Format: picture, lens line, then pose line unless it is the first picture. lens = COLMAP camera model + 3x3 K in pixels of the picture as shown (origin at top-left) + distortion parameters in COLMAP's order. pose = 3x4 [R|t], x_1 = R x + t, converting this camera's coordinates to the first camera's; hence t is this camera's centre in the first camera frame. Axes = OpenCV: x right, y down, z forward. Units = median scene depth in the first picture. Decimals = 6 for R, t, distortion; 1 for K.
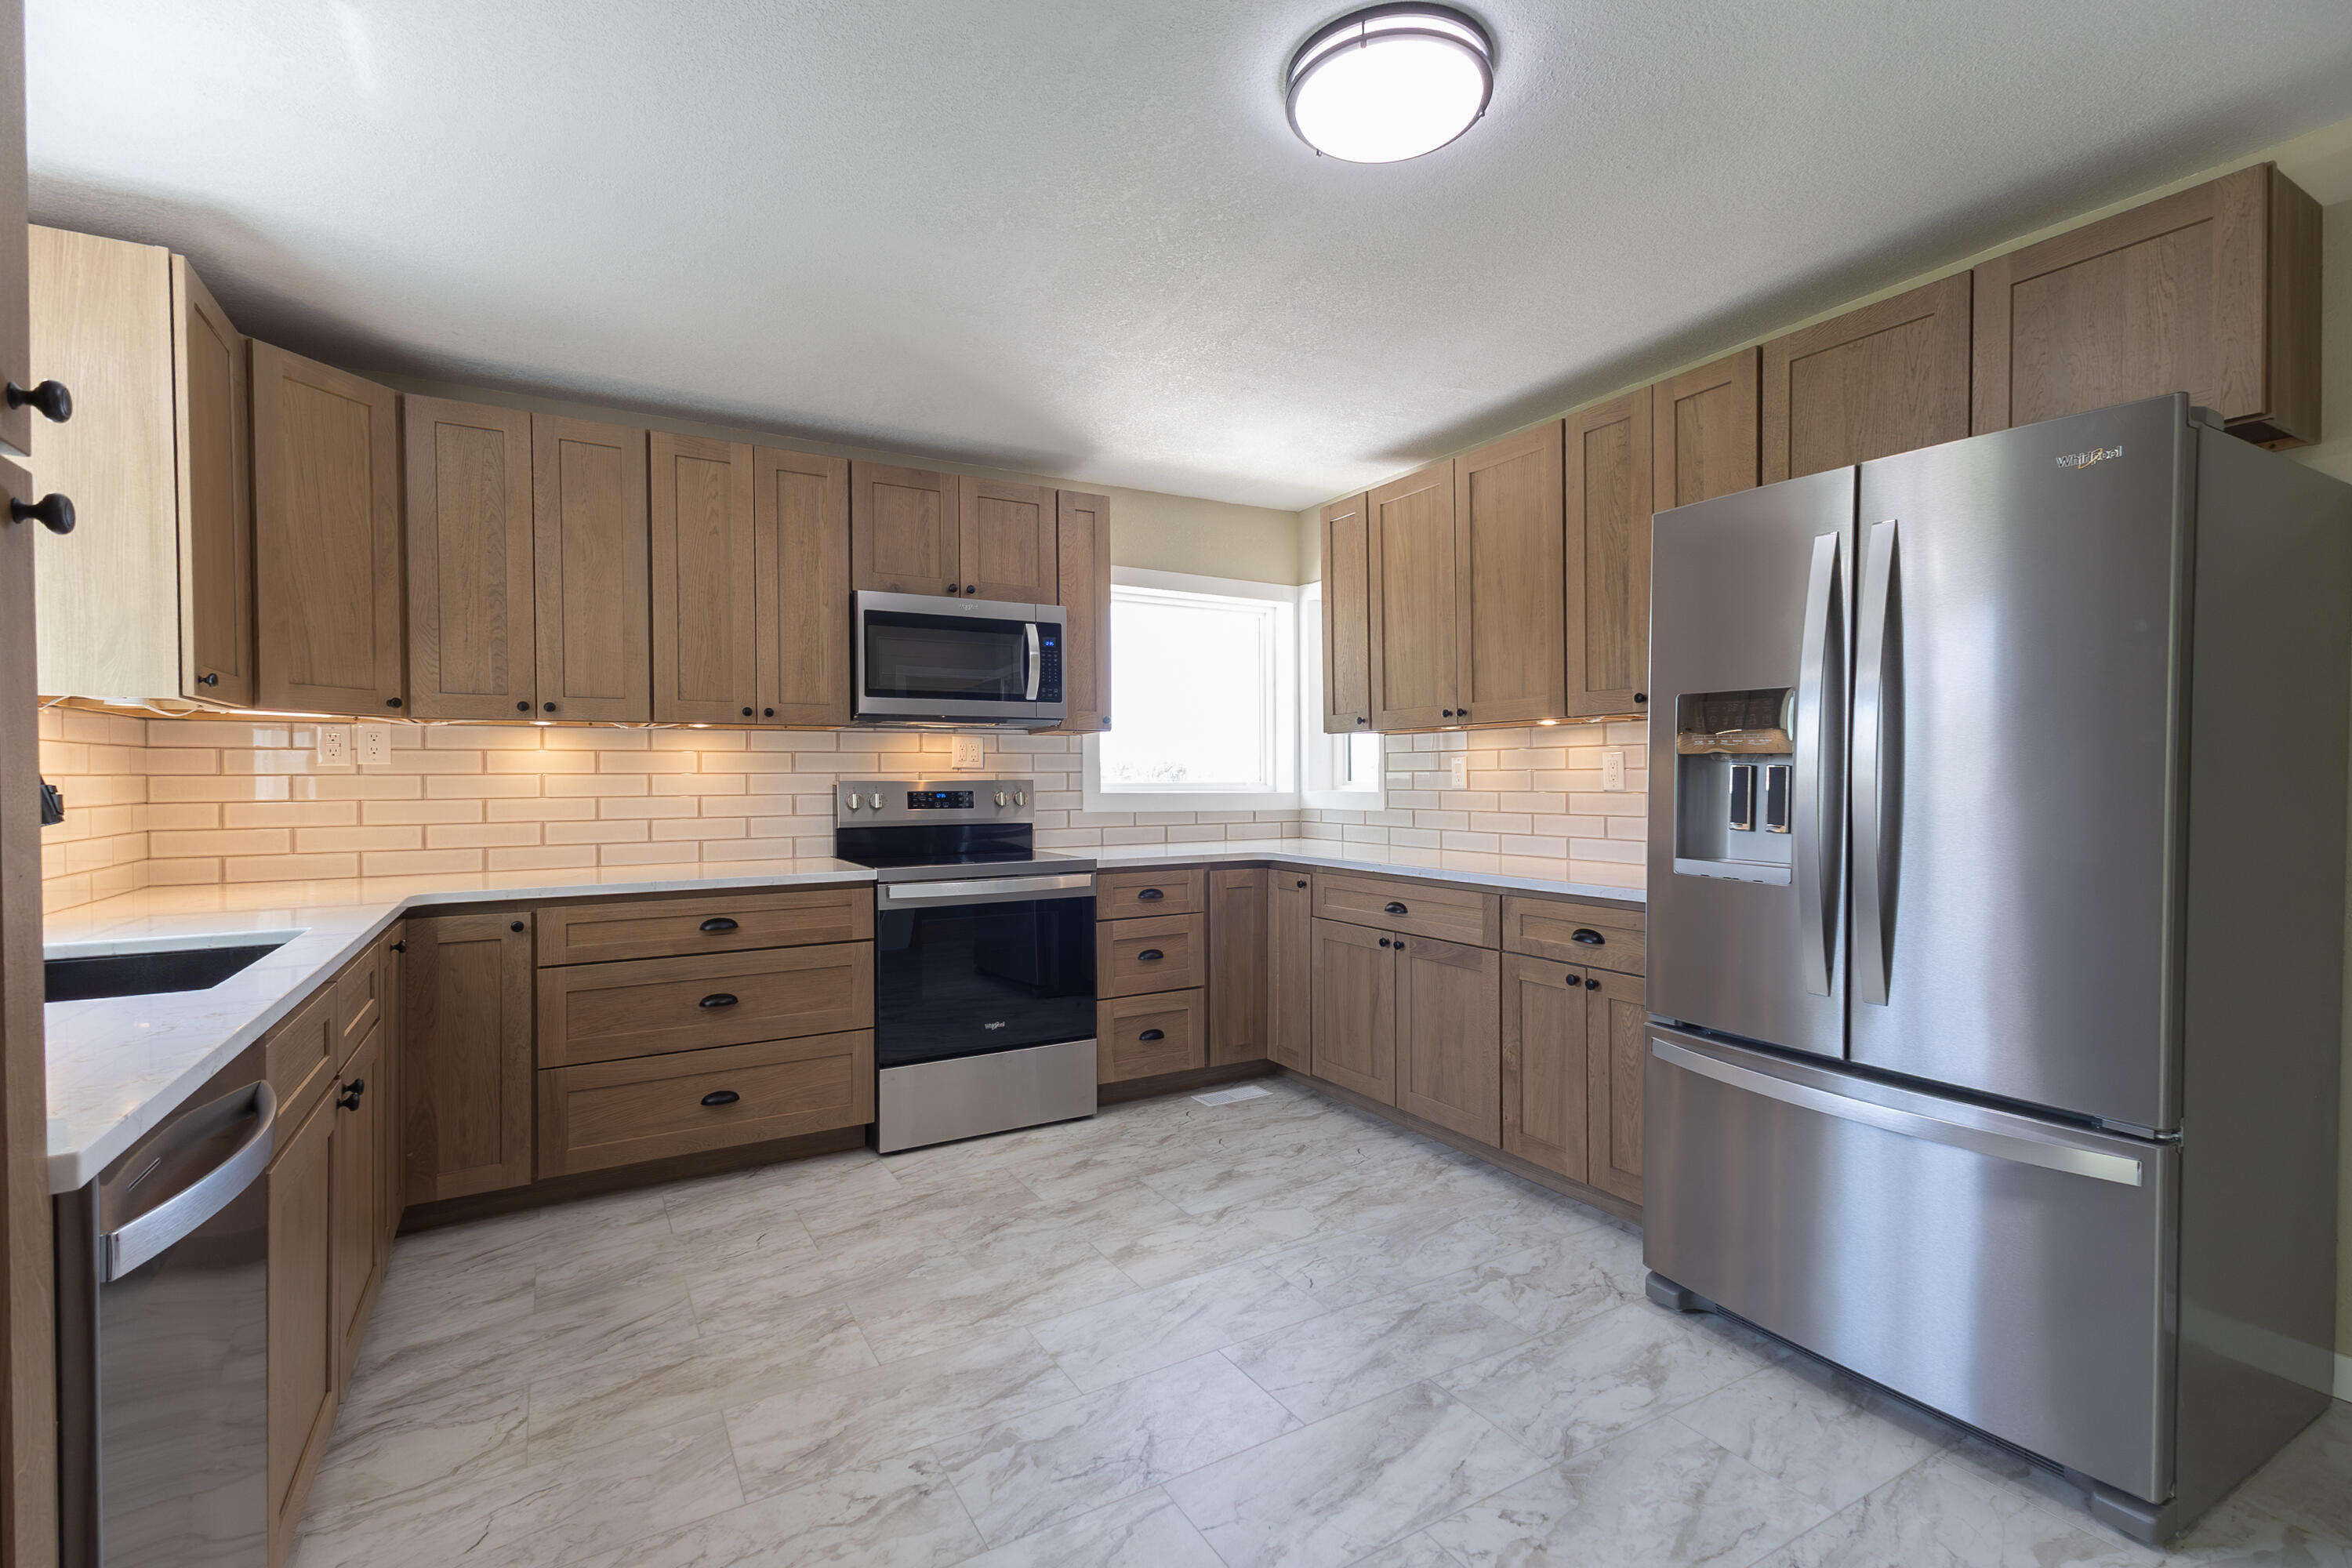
lens RADIAL K [[1076.1, 0, 1176.0], [0, 1076.1, 784.0], [0, 0, 1]] dist [0.023100, -0.006438]
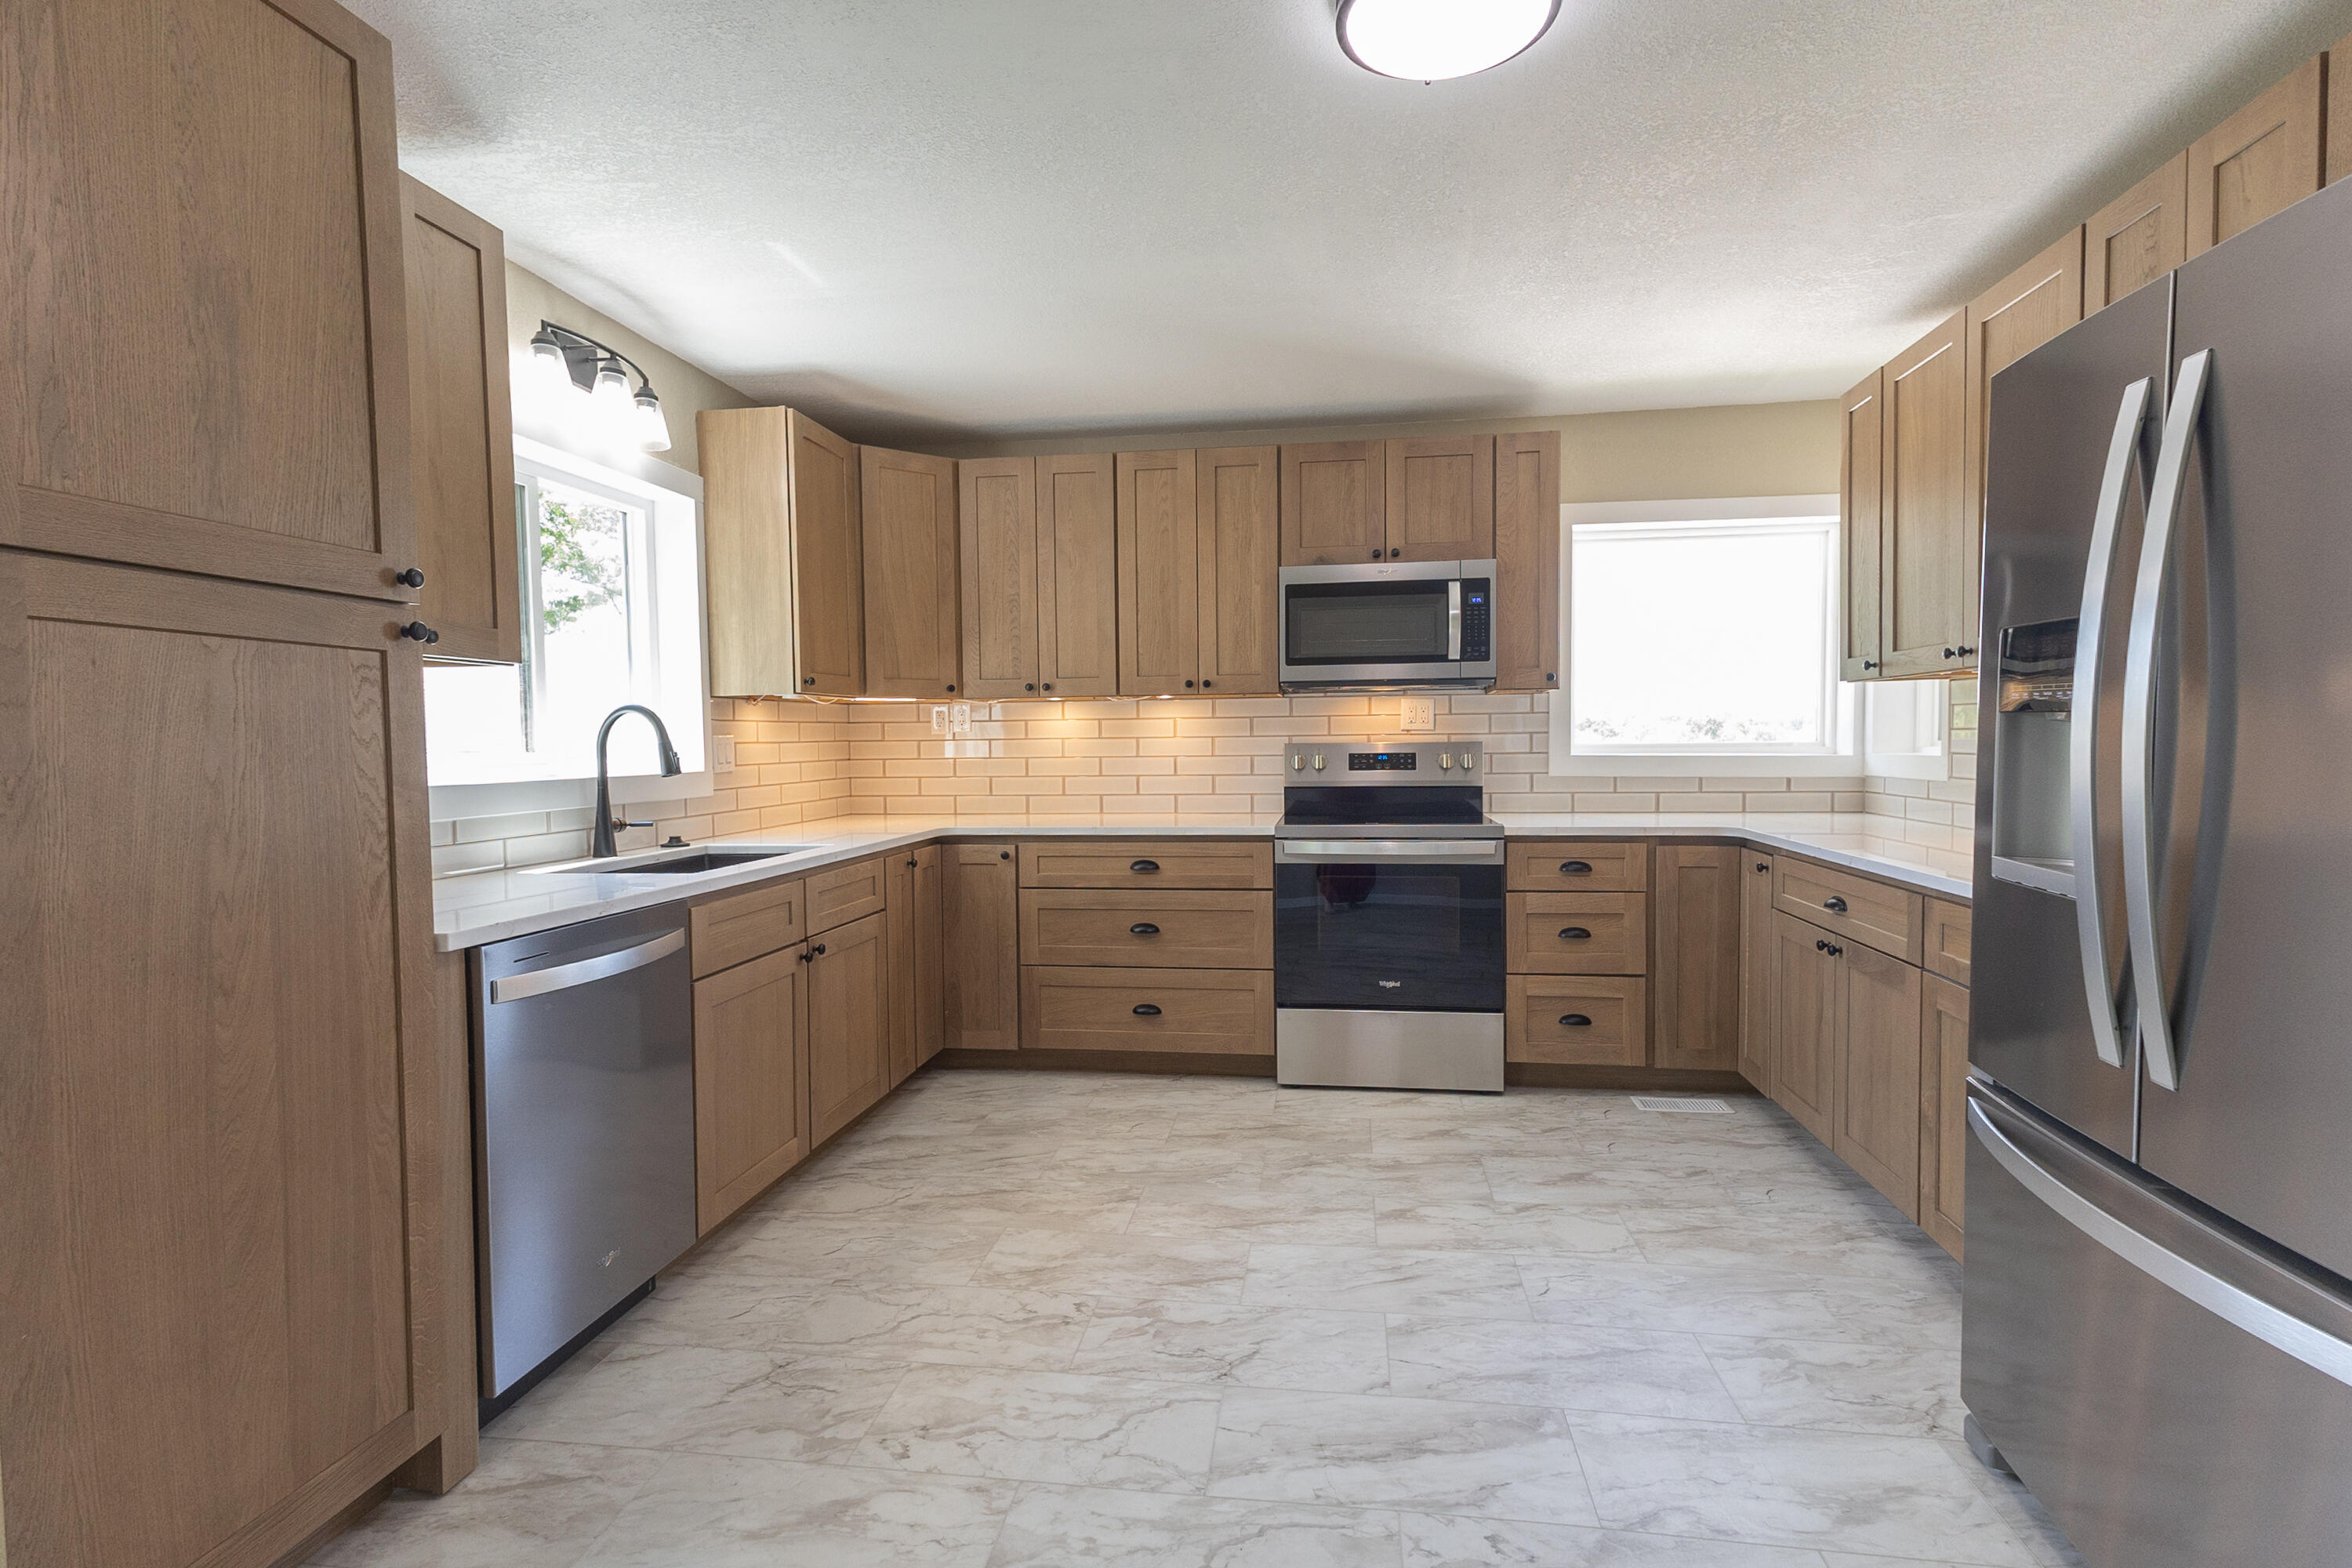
lens RADIAL K [[1138.4, 0, 1176.0], [0, 1138.4, 784.0], [0, 0, 1]] dist [0.009697, 0.000628]
pose [[0.778537, 0.022208, -0.627206, 0.387525], [0.003522, 0.999203, 0.039751, -0.009468], [0.627589, -0.033157, 0.777838, 0.047064]]
